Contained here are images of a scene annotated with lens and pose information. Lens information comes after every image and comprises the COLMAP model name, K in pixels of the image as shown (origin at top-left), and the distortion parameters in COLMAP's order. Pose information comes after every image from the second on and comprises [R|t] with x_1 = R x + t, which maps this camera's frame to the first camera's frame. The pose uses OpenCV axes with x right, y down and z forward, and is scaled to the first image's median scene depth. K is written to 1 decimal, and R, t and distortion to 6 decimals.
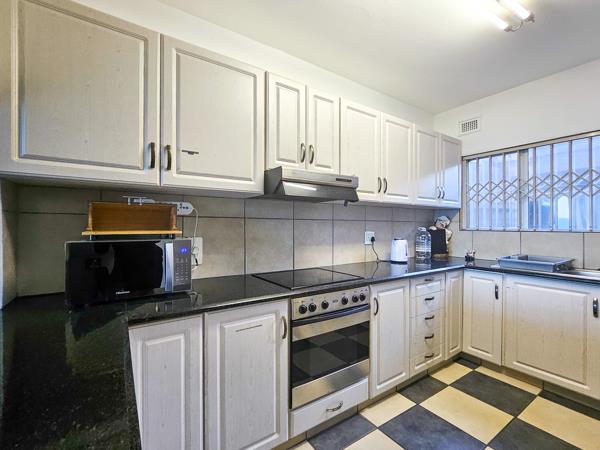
lens RADIAL K [[249.1, 0, 299.9], [0, 249.1, 230.5], [0, 0, 1]] dist [0.000973, -0.000030]
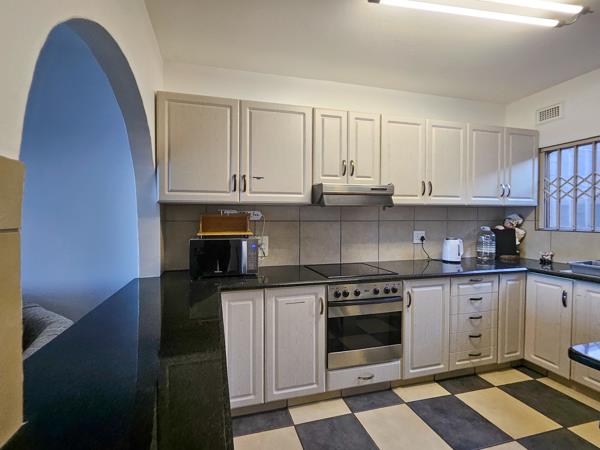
lens RADIAL K [[250.1, 0, 295.7], [0, 250.1, 226.9], [0, 0, 1]] dist [-0.001085, -0.000321]
pose [[0.948334, 0.006408, -0.317210, 0.169988], [-0.001781, 0.999888, 0.014873, -0.040323], [0.317270, -0.013540, 0.948239, -0.228432]]
